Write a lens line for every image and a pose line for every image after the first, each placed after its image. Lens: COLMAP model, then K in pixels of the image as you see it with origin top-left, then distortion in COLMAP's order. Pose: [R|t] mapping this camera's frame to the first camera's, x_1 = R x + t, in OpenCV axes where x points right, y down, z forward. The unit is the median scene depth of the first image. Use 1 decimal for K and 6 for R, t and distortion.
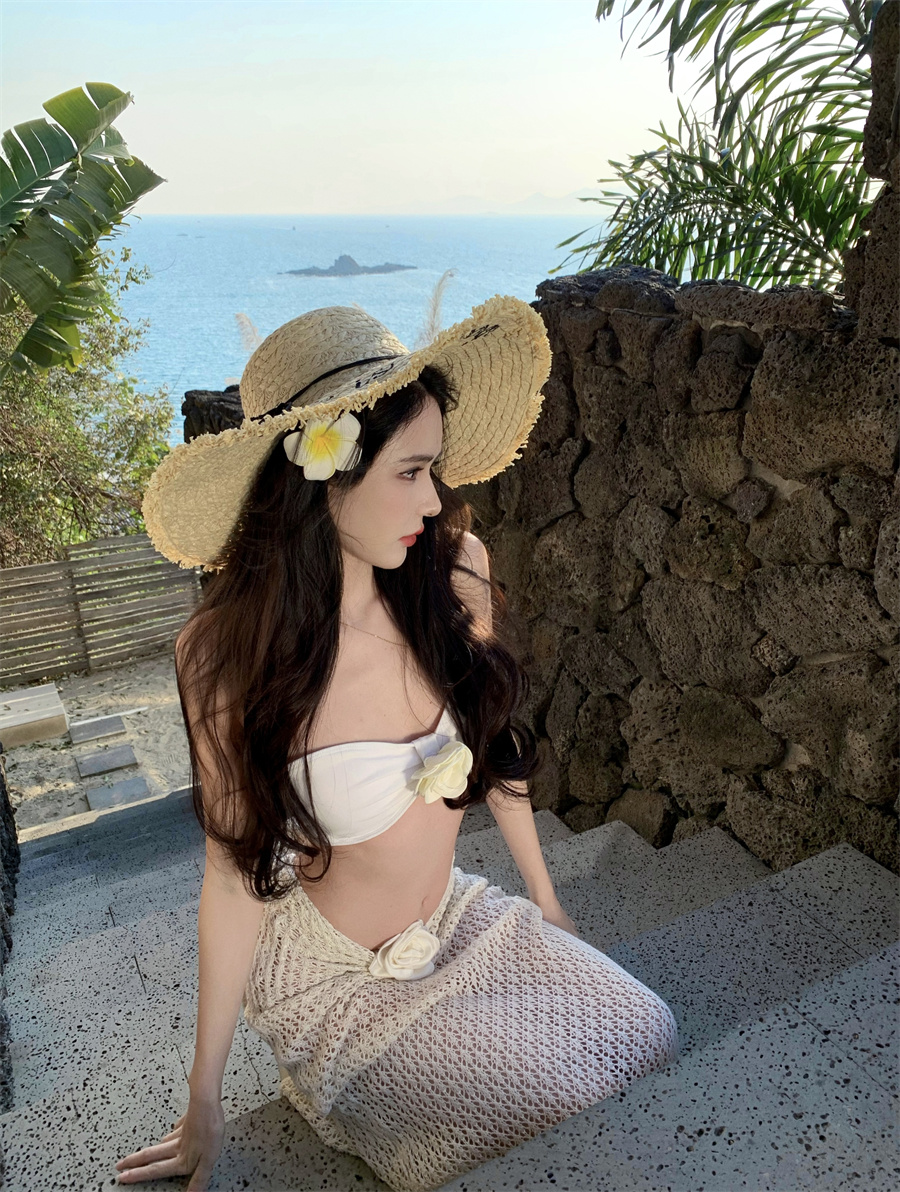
lens RADIAL K [[881.4, 0, 449.0], [0, 881.4, 608.8], [0, 0, 1]] dist [0.014339, -0.020114]
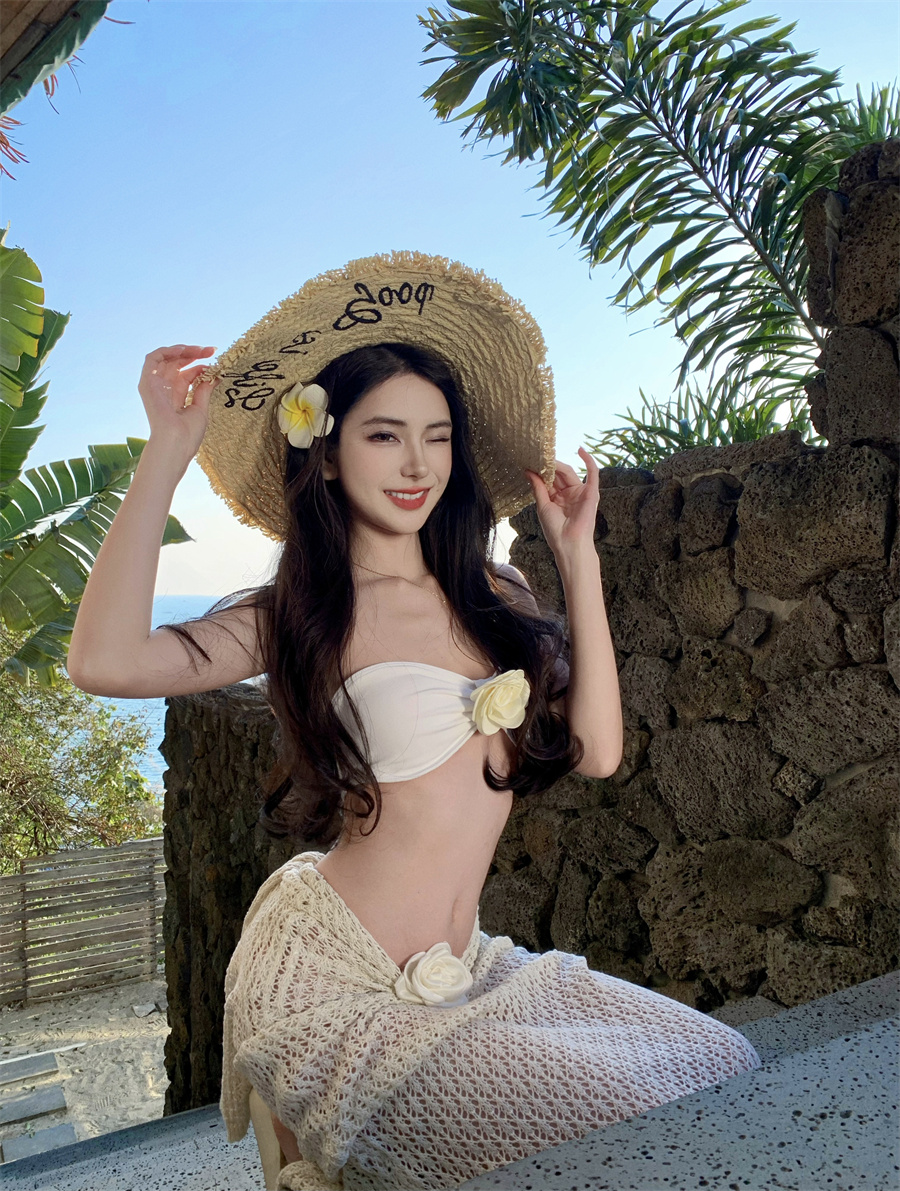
lens RADIAL K [[880.7, 0, 437.4], [0, 880.7, 600.9], [0, 0, 1]] dist [0.014339, -0.020114]
pose [[0.999830, 0.000371, 0.018423, -0.040693], [0.006419, 0.930164, -0.367089, 0.236599], [-0.017273, 0.367145, 0.930004, 0.050448]]
